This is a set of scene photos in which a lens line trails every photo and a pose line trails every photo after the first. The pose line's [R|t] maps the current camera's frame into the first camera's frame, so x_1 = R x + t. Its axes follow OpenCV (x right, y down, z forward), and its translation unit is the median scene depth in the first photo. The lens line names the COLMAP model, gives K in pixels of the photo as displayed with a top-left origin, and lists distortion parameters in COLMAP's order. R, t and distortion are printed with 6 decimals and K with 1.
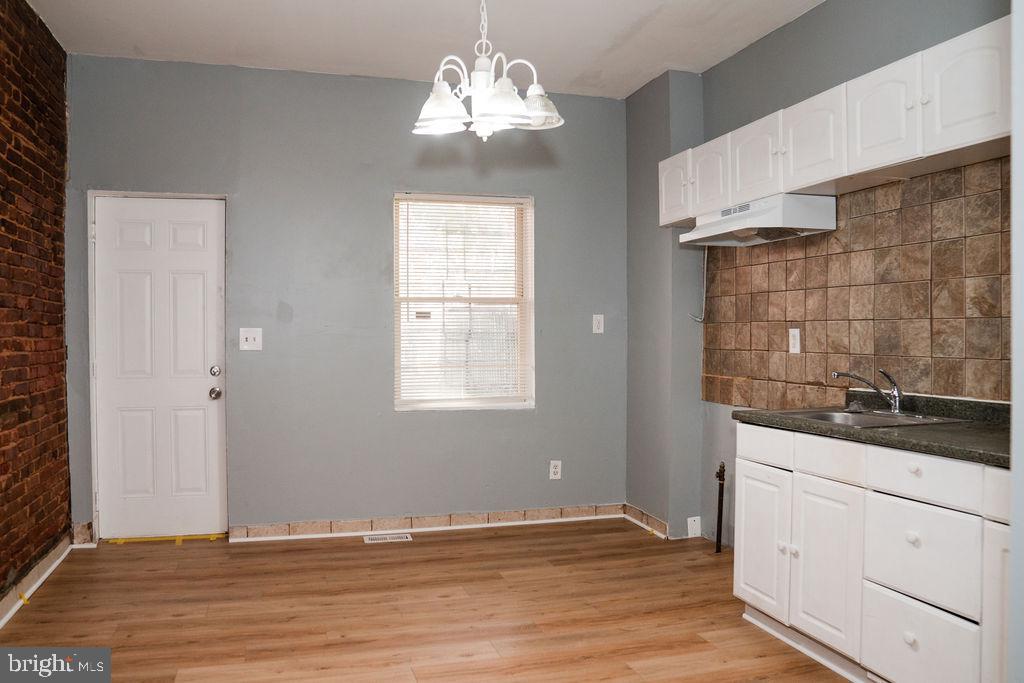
lens RADIAL K [[756.9, 0, 453.4], [0, 756.9, 342.3], [0, 0, 1]] dist [-0.101409, 0.058053]
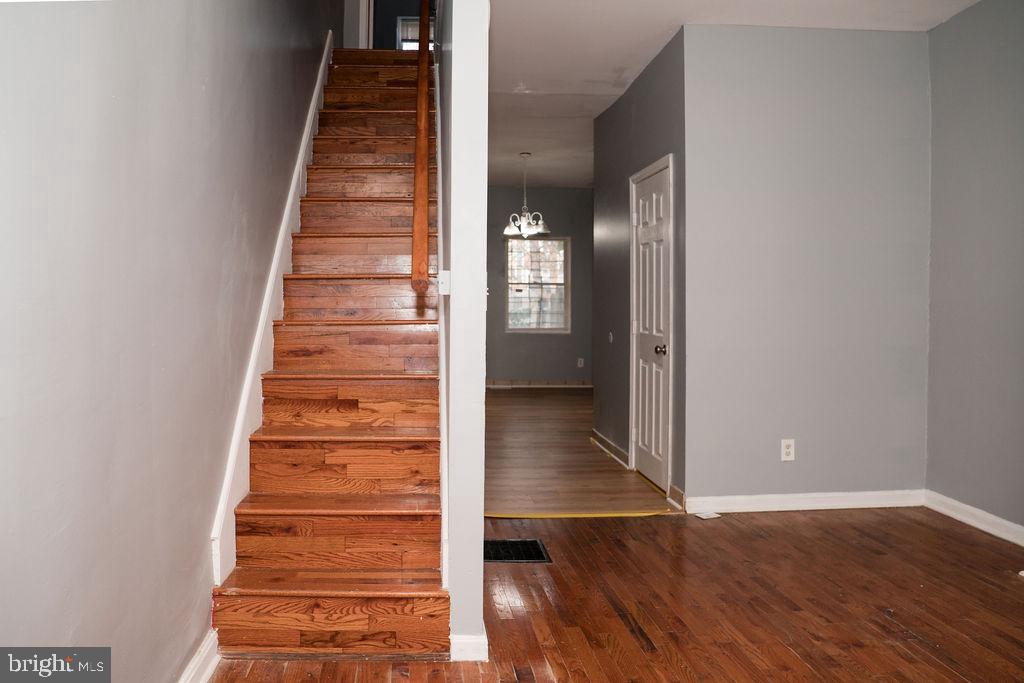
lens RADIAL K [[750.9, 0, 442.1], [0, 750.9, 304.7], [0, 0, 1]] dist [-0.118691, 0.060279]
pose [[0.977451, 0.008299, -0.210999, 0.208003], [-0.010539, 0.999899, -0.009496, 0.029942], [0.210899, 0.011506, 0.977440, -1.236544]]
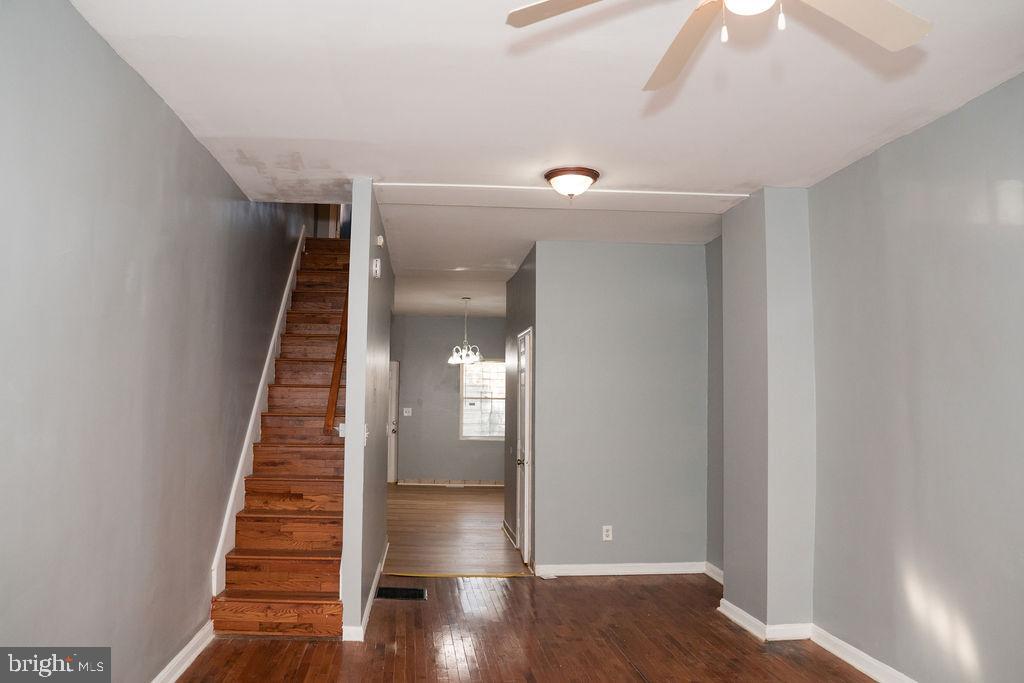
lens RADIAL K [[756.9, 0, 453.4], [0, 756.9, 342.3], [0, 0, 1]] dist [-0.101409, 0.058053]
pose [[0.980235, 0.003779, -0.197803, 0.433738], [-0.021161, 0.996085, -0.085835, -0.023457], [0.196704, 0.088324, 0.976477, -1.661634]]
